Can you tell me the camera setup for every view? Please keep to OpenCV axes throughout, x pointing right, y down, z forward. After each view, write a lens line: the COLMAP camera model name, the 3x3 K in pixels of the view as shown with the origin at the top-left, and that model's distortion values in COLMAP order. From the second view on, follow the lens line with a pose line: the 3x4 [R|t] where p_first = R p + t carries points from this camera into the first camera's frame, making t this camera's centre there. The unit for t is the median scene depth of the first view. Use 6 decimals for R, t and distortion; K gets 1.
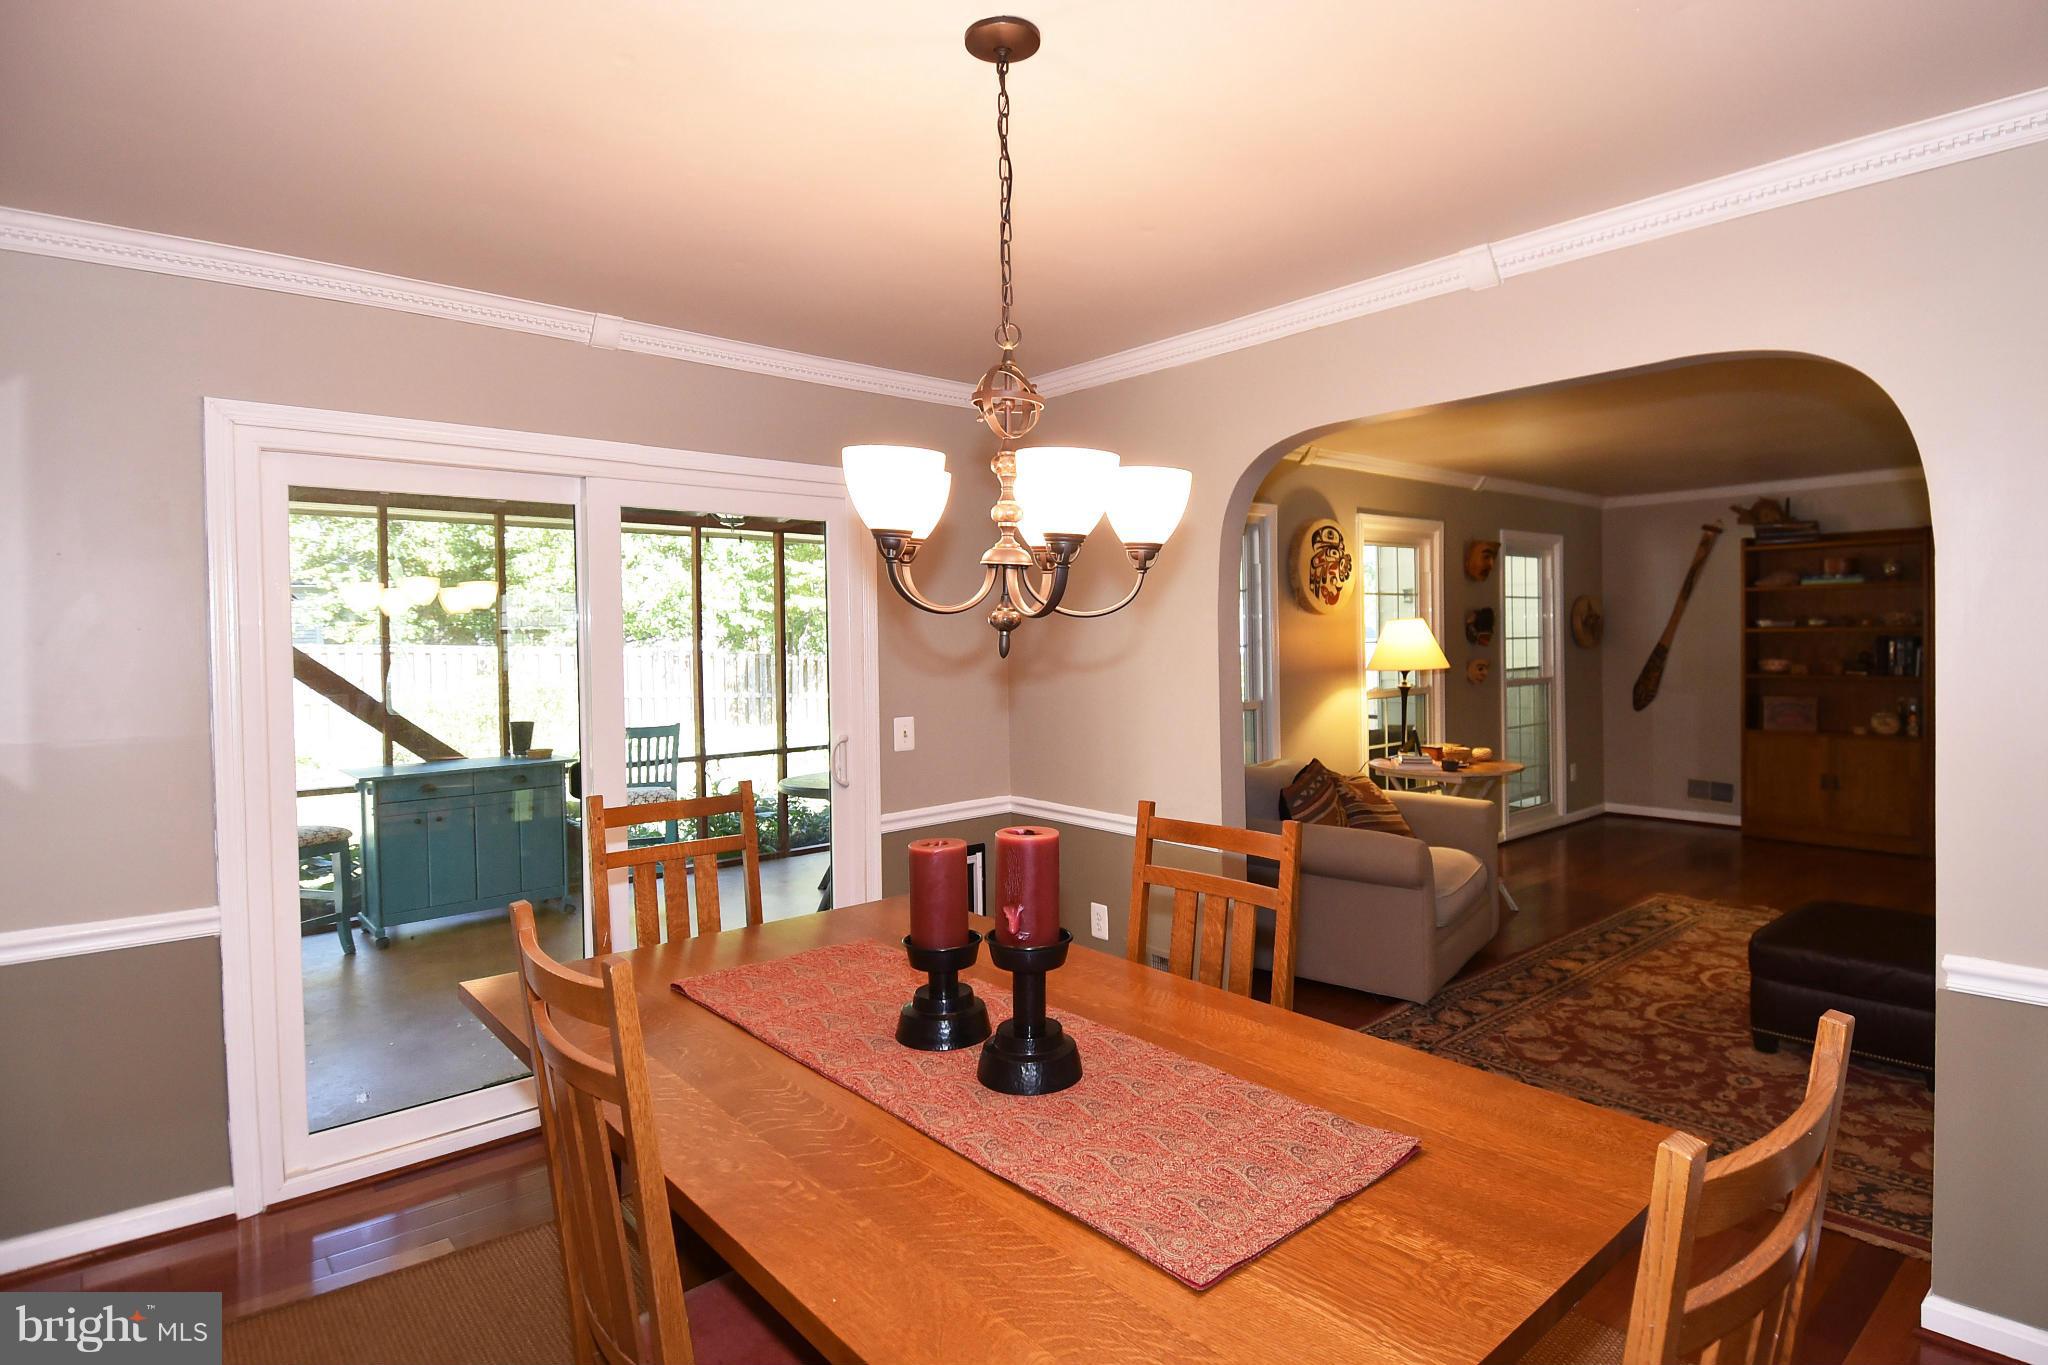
lens RADIAL K [[1063.9, 0, 1078.0], [0, 1063.9, 643.9], [0, 0, 1]] dist [0.058555, -0.049664]
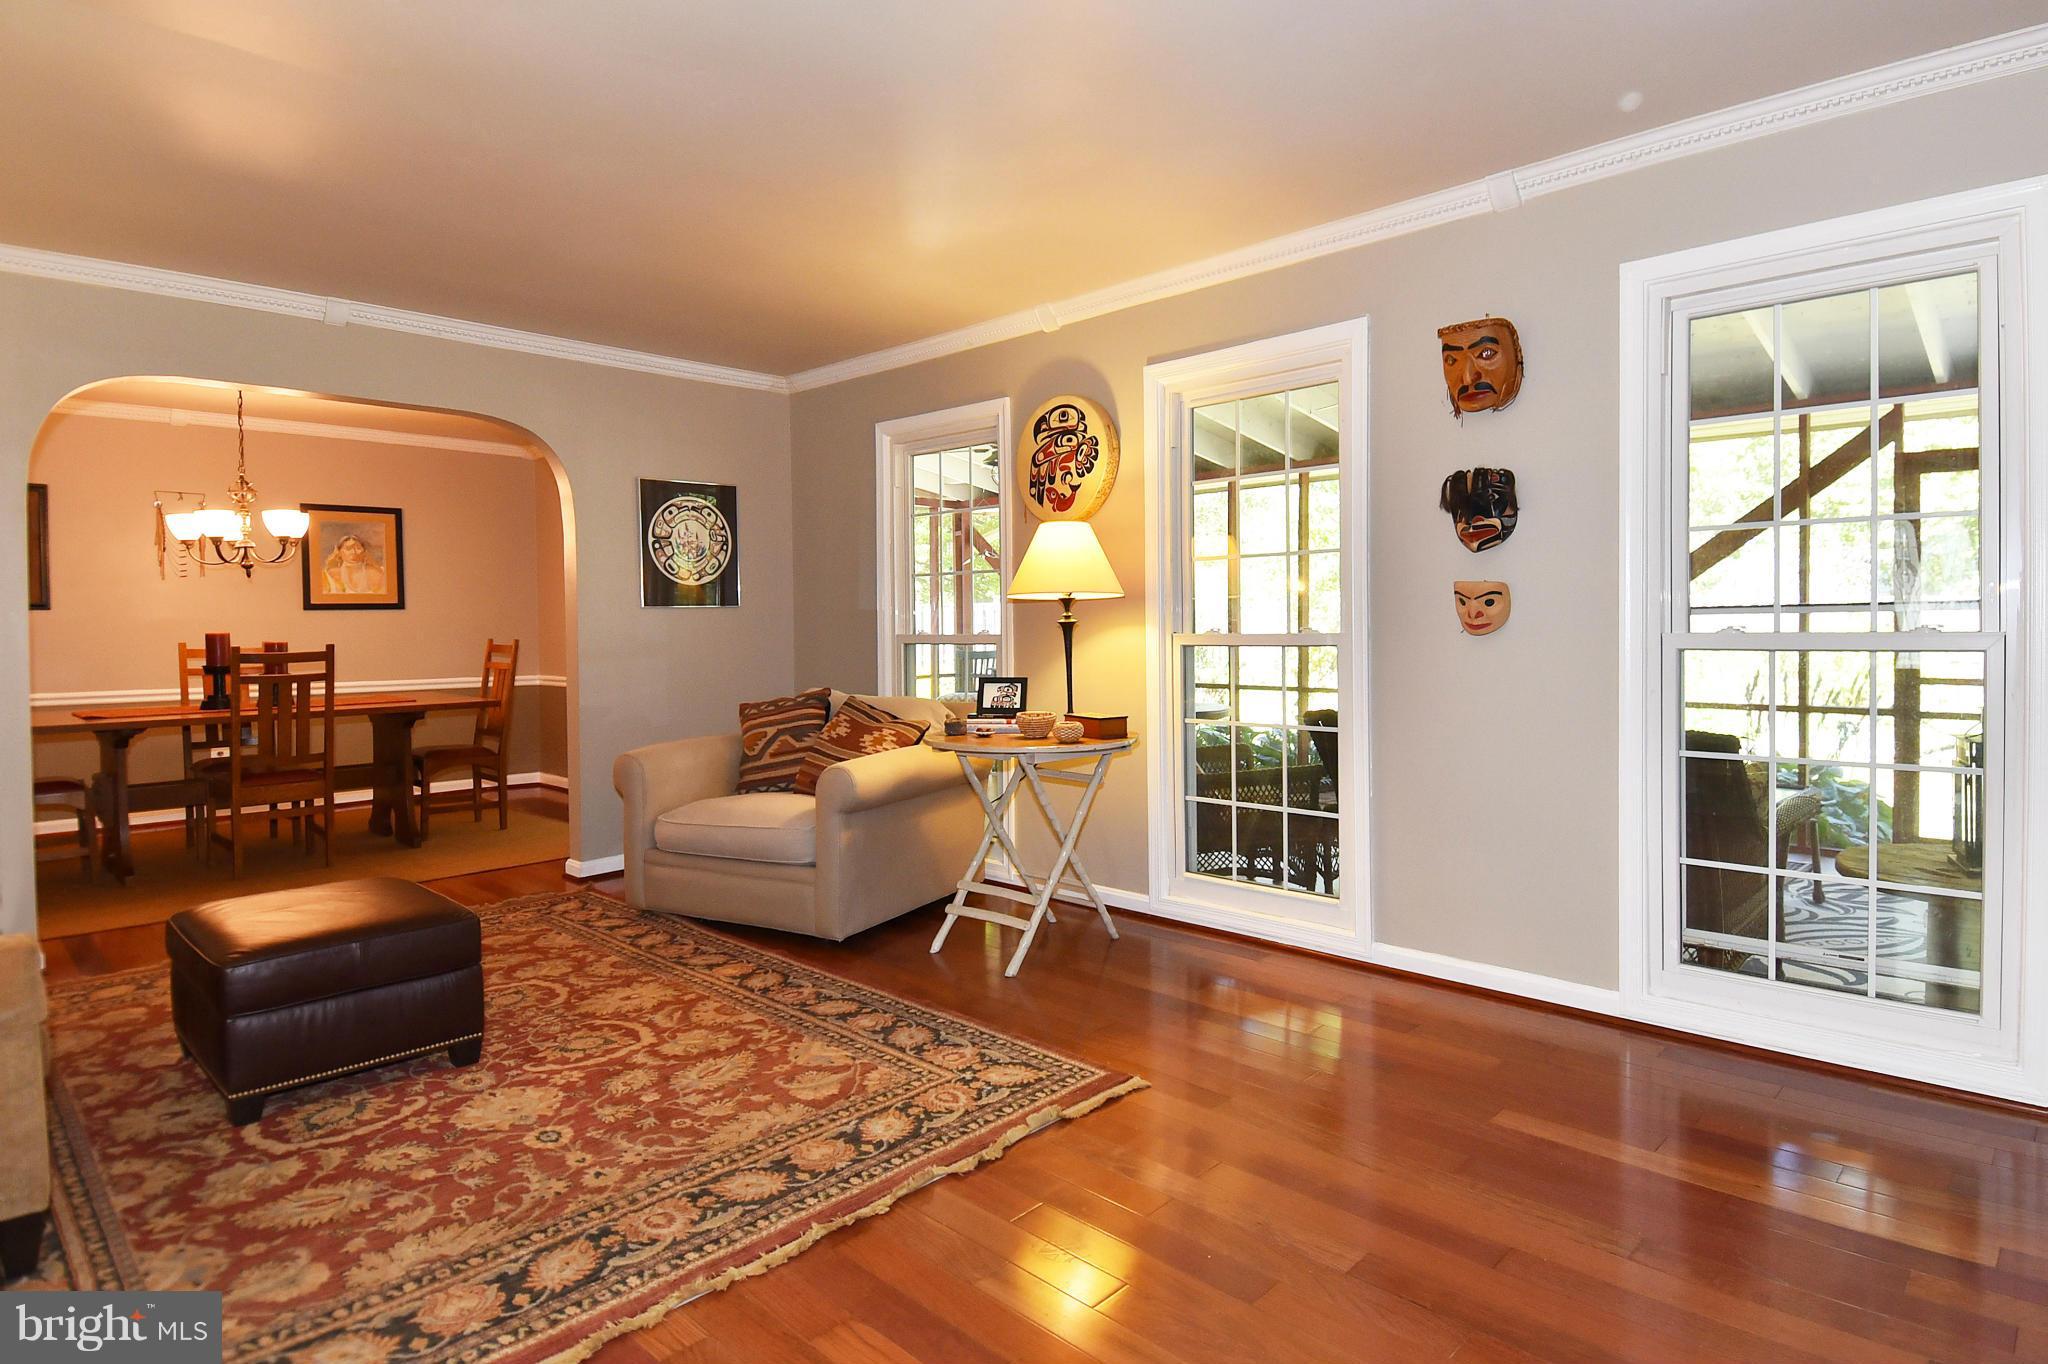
lens RADIAL K [[1077.5, 0, 1074.6], [0, 1077.5, 656.5], [0, 0, 1]] dist [0.042342, -0.050662]
pose [[0.105415, 0.050463, -0.993147, 1.000521], [0.007194, 0.998647, 0.051506, 0.026235], [0.994402, -0.012574, 0.104910, 0.936091]]
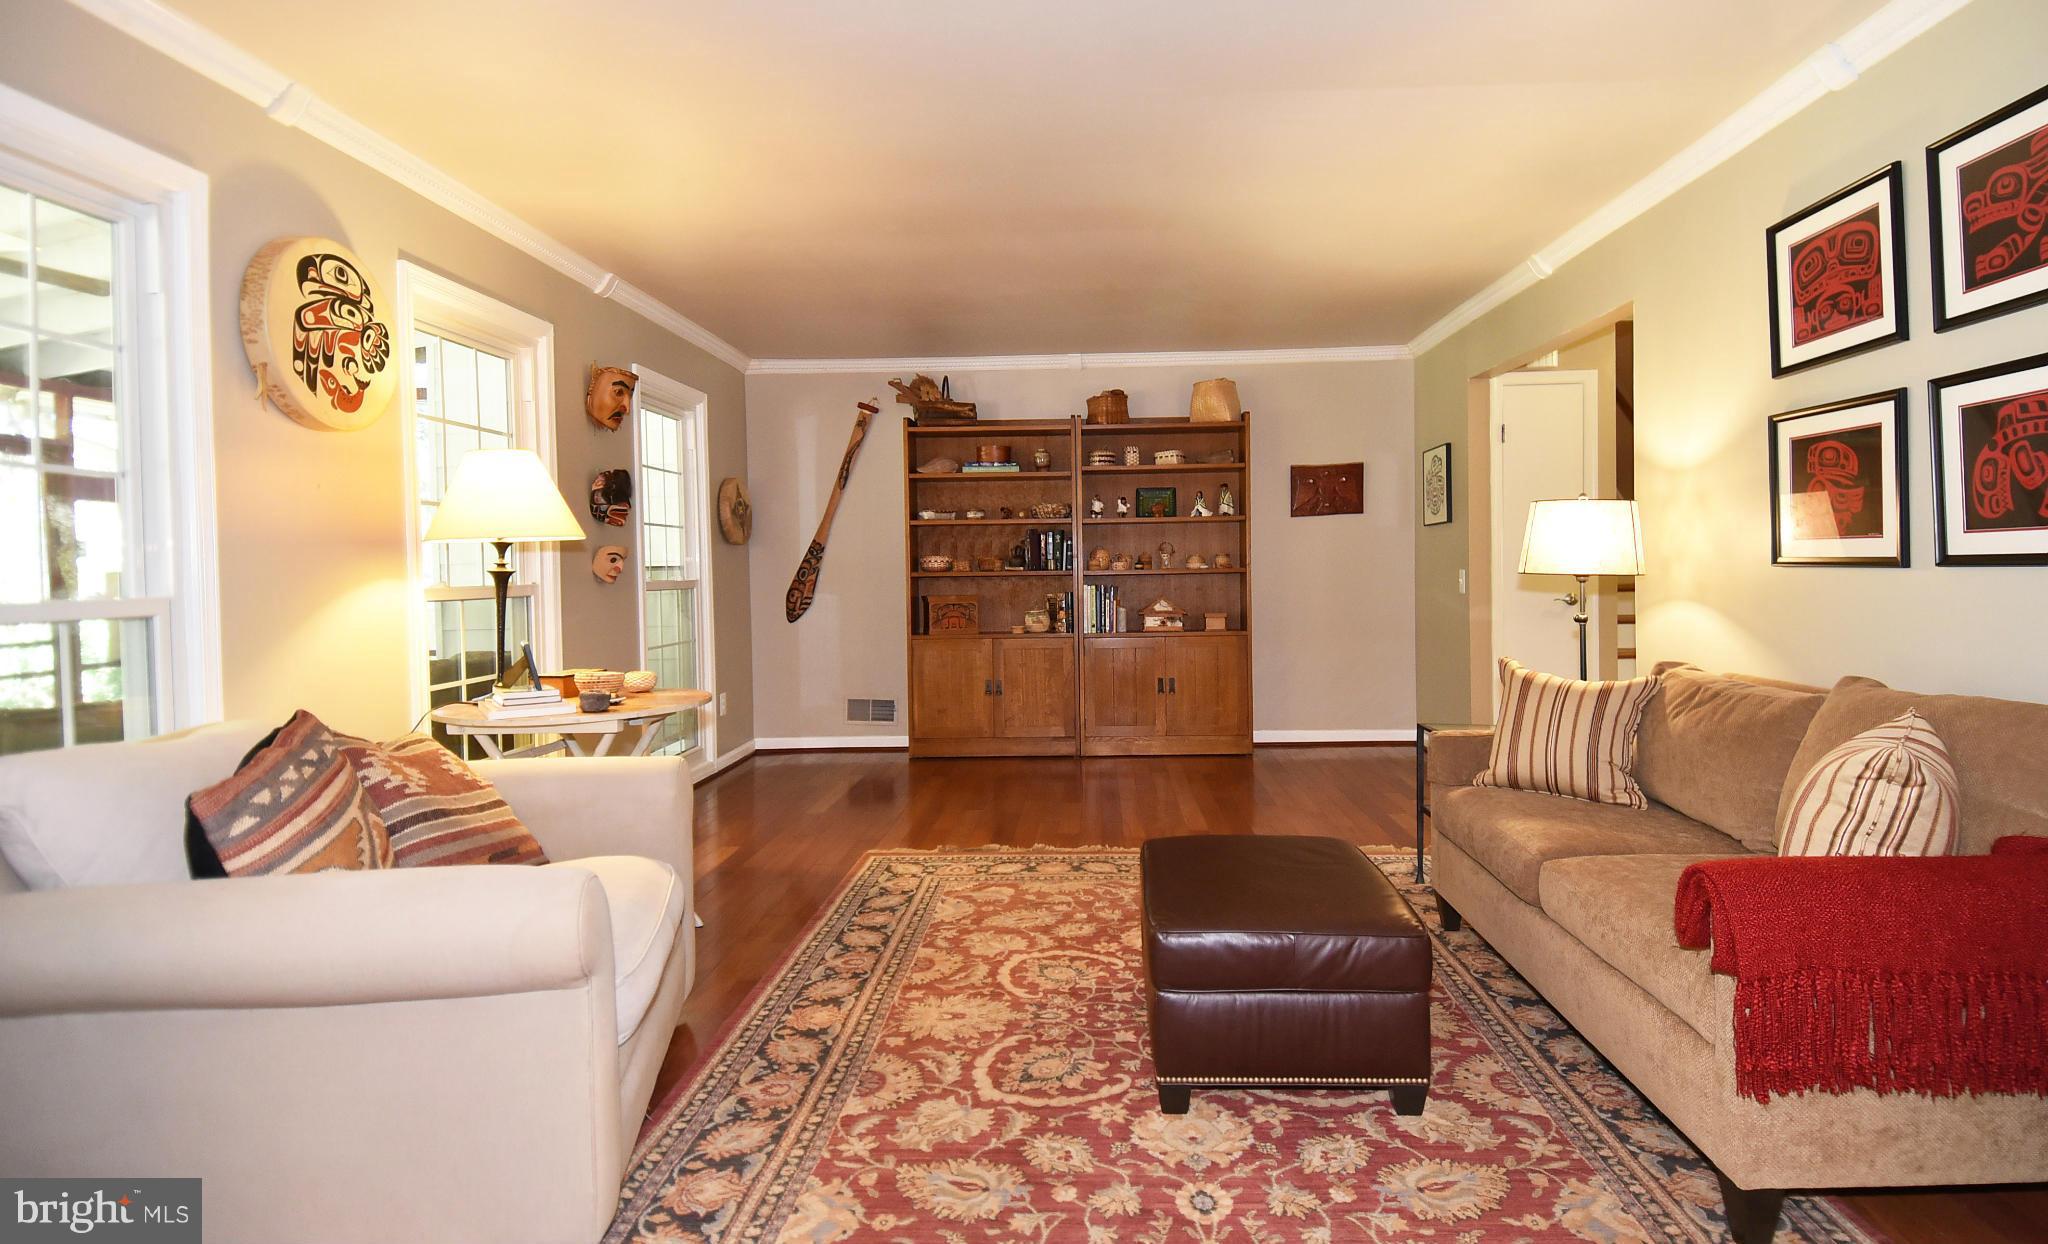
lens RADIAL K [[1070.5, 0, 1073.2], [0, 1070.5, 594.1], [0, 0, 1]] dist [0.053236, -0.057198]
pose [[0.686375, -0.013413, 0.727124, 0.098903], [0.009935, 0.999910, 0.009066, 0.049692], [-0.727180, 0.001001, 0.686446, 0.394569]]
